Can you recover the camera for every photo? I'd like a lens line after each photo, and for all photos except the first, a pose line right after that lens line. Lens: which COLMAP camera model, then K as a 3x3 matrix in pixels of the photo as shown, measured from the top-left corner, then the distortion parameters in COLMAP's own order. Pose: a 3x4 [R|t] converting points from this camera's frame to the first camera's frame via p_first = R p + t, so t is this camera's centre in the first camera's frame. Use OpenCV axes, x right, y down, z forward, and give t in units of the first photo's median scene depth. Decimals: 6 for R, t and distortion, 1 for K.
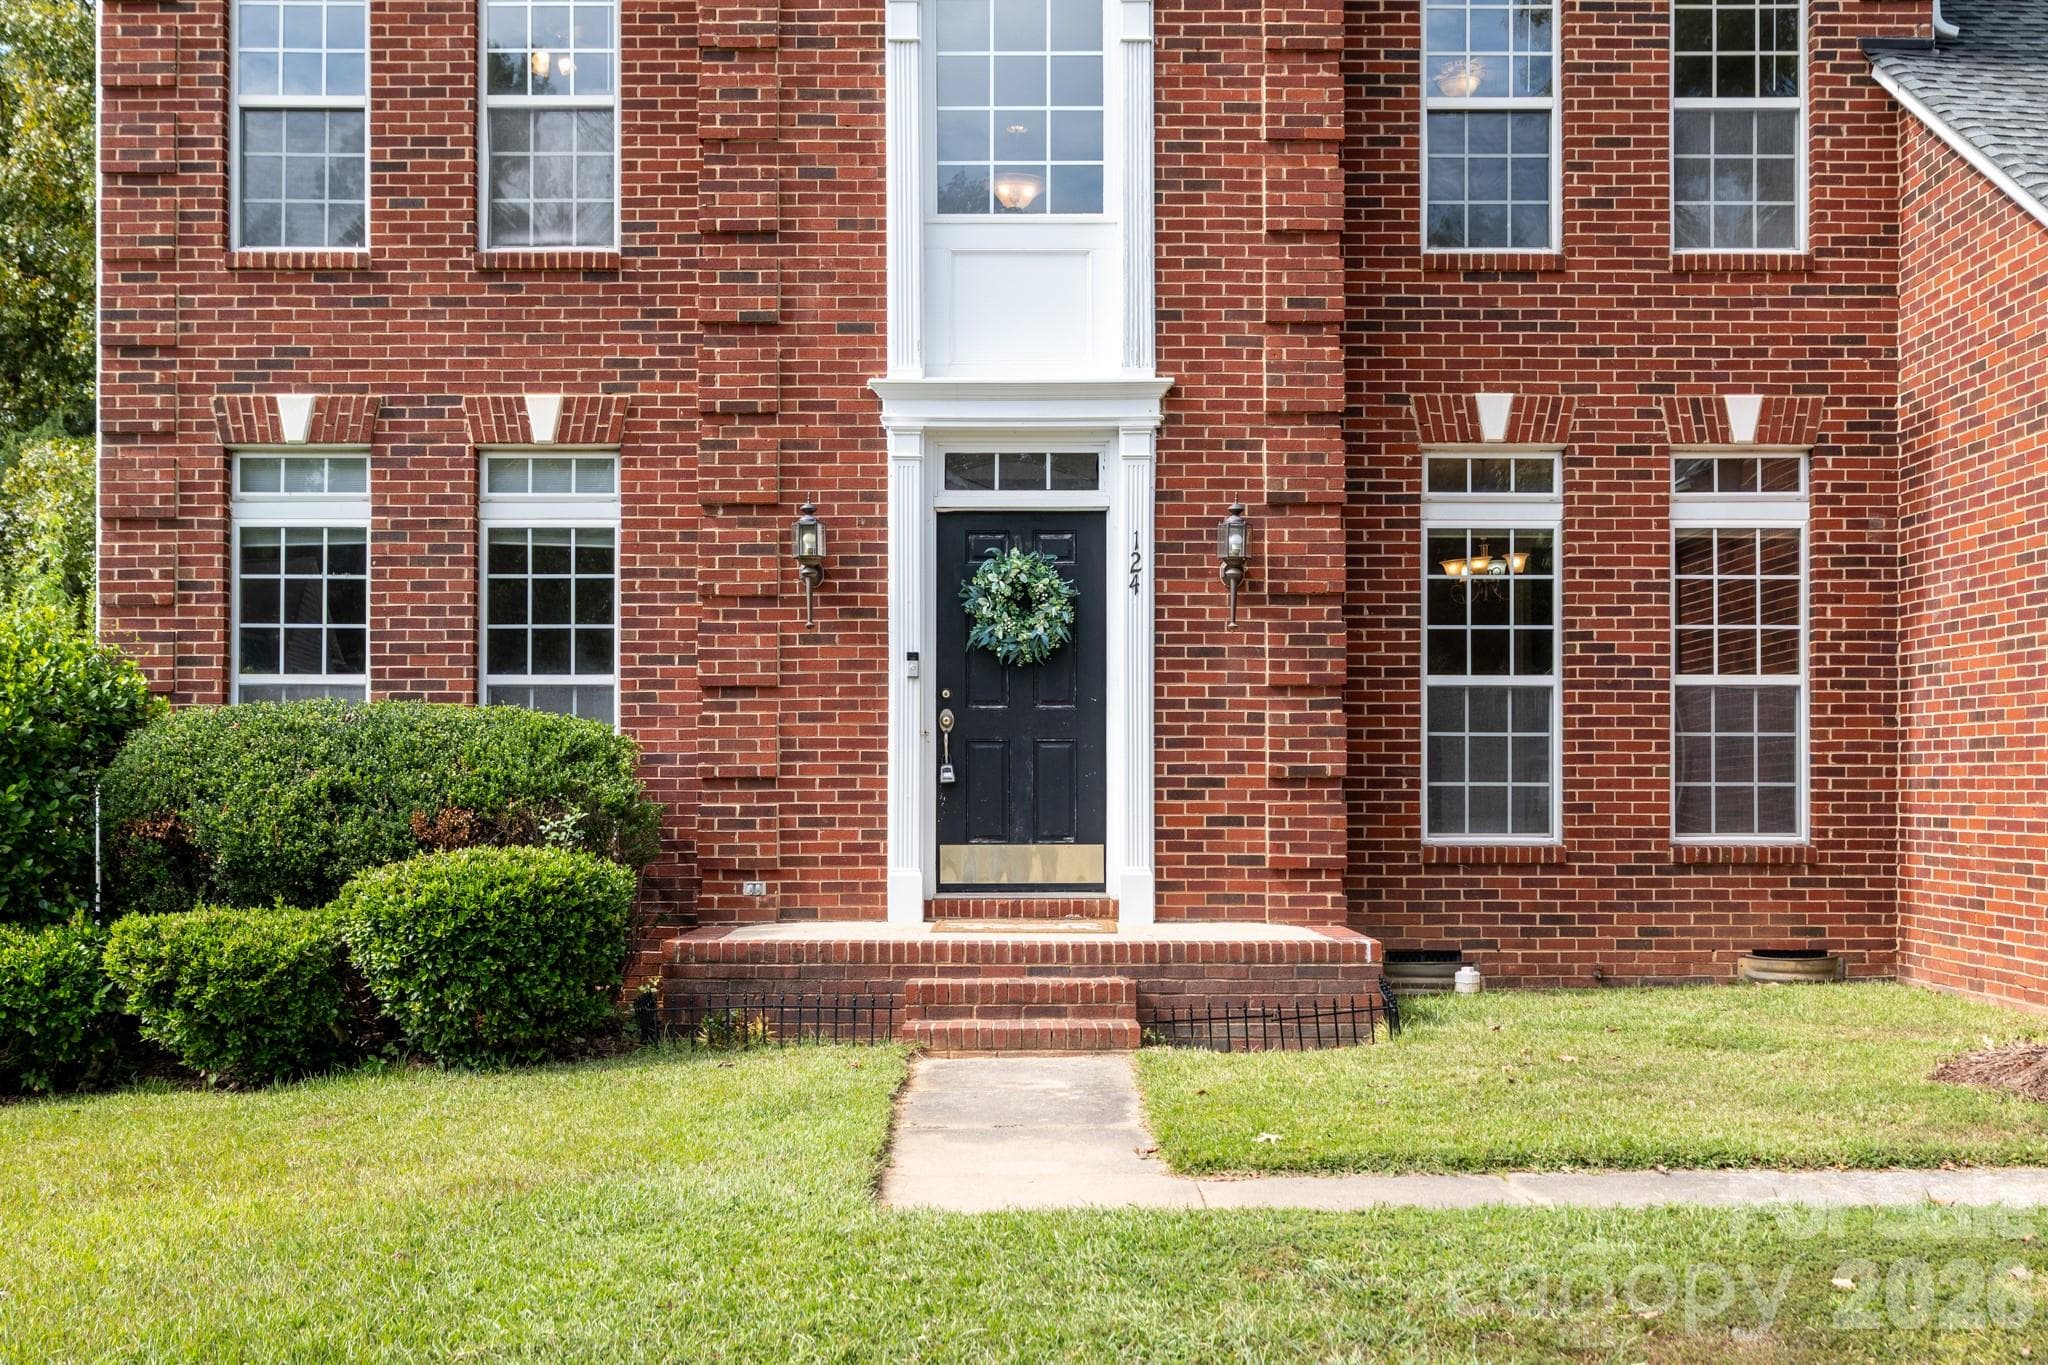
lens RADIAL K [[2222.8, 0, 1016.9], [0, 2222.8, 782.1], [0, 0, 1]] dist [0.001744, 0.013737]
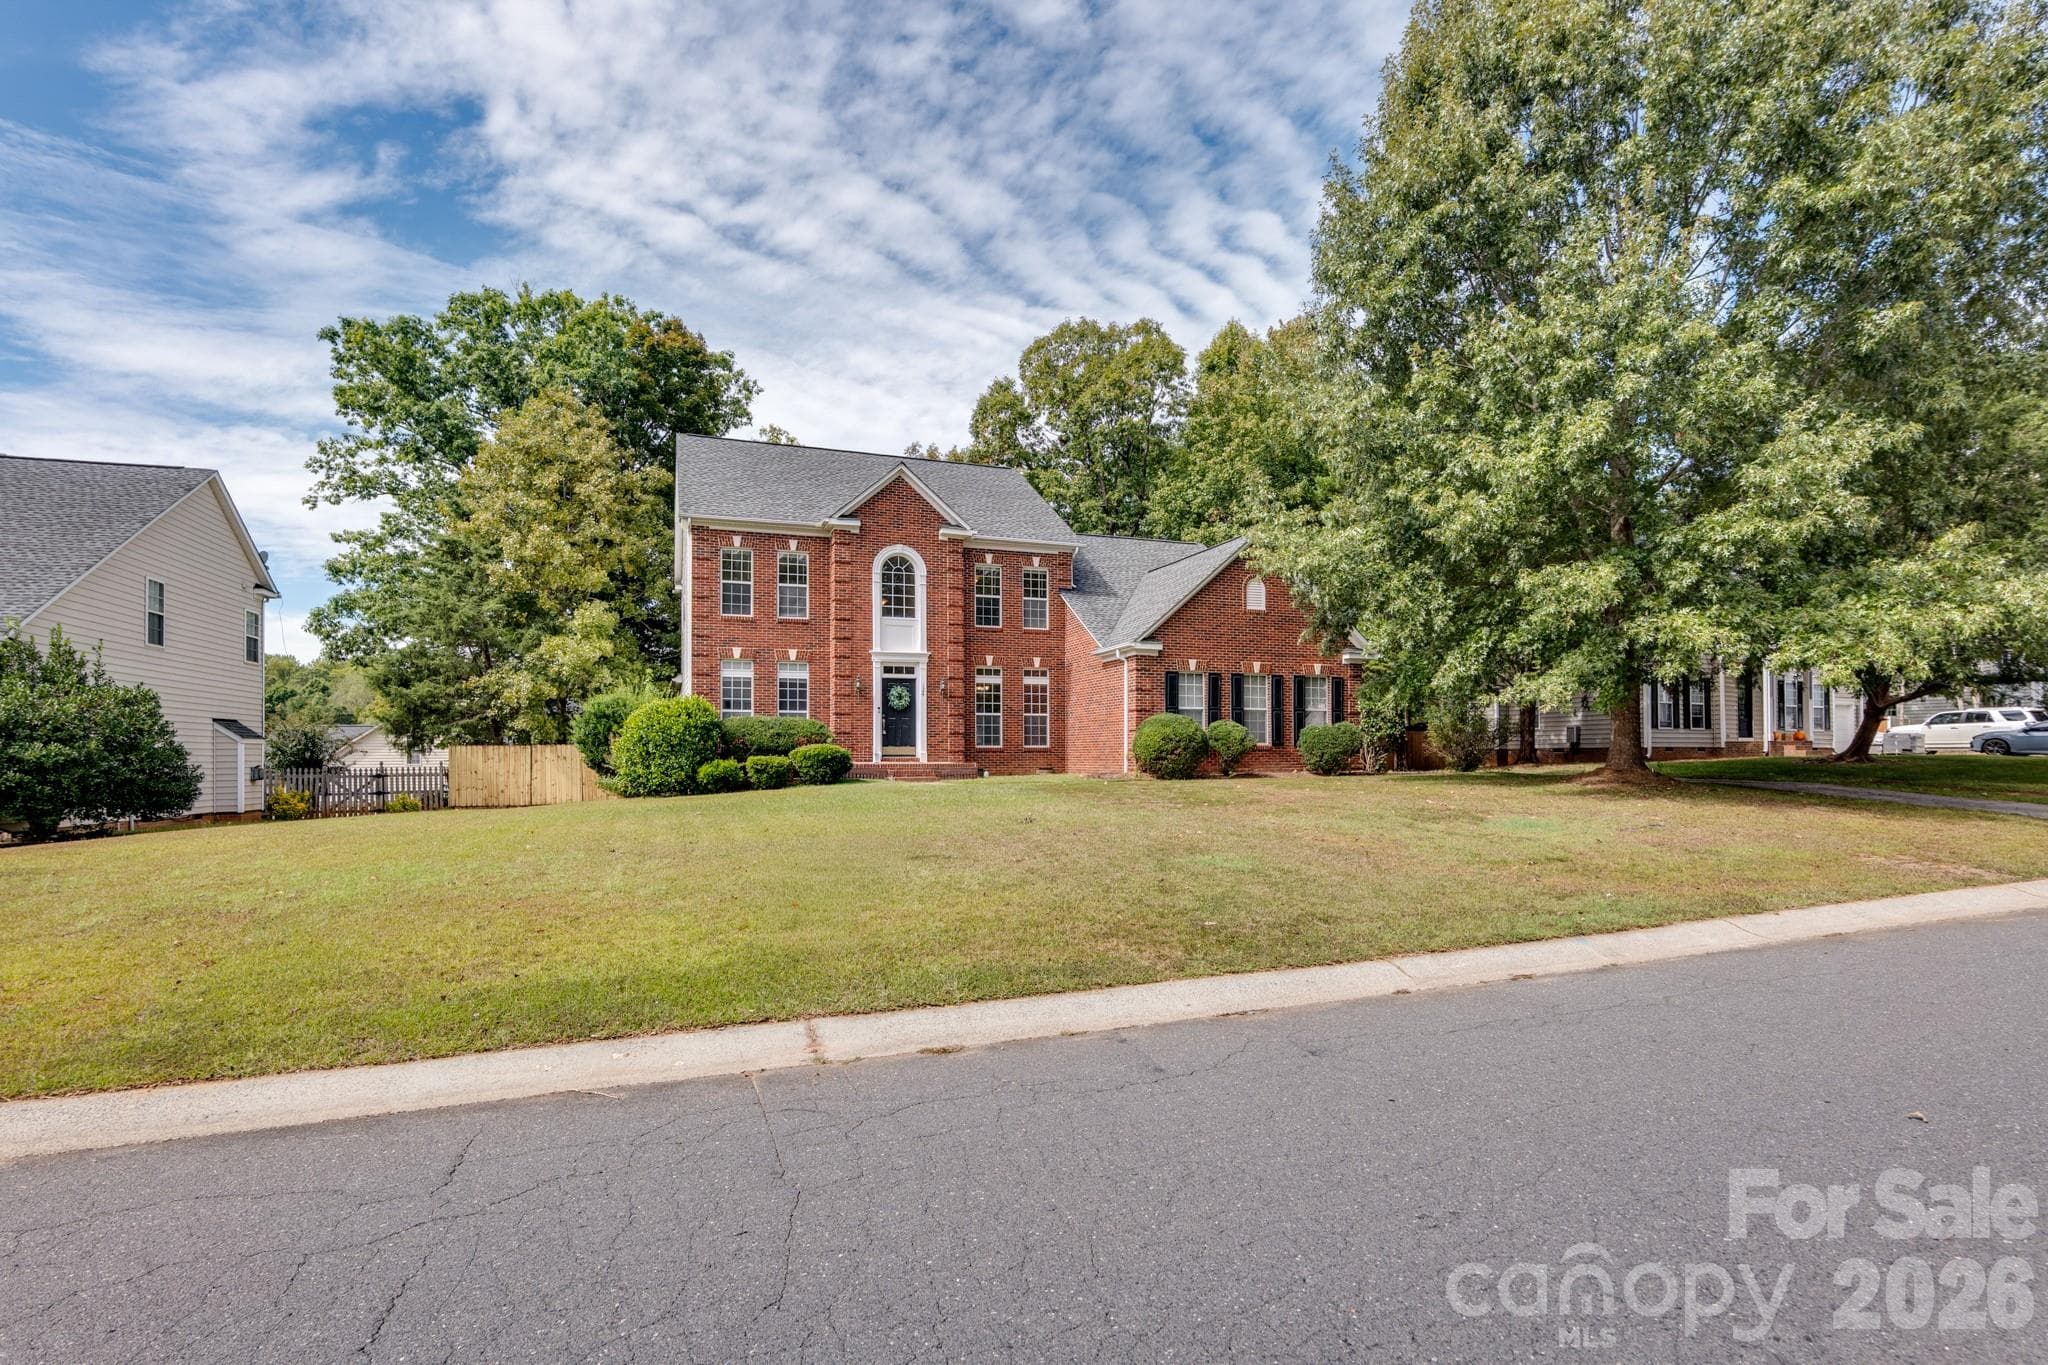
lens RADIAL K [[977.7, 0, 1021.6], [0, 977.7, 744.2], [0, 0, 1]] dist [-0.000935, 0.000049]
pose [[0.940401, 0.000816, 0.340065, -0.469969], [0.001449, 0.999978, -0.006407, 0.036082], [-0.340063, 0.006518, 0.940380, -1.094124]]
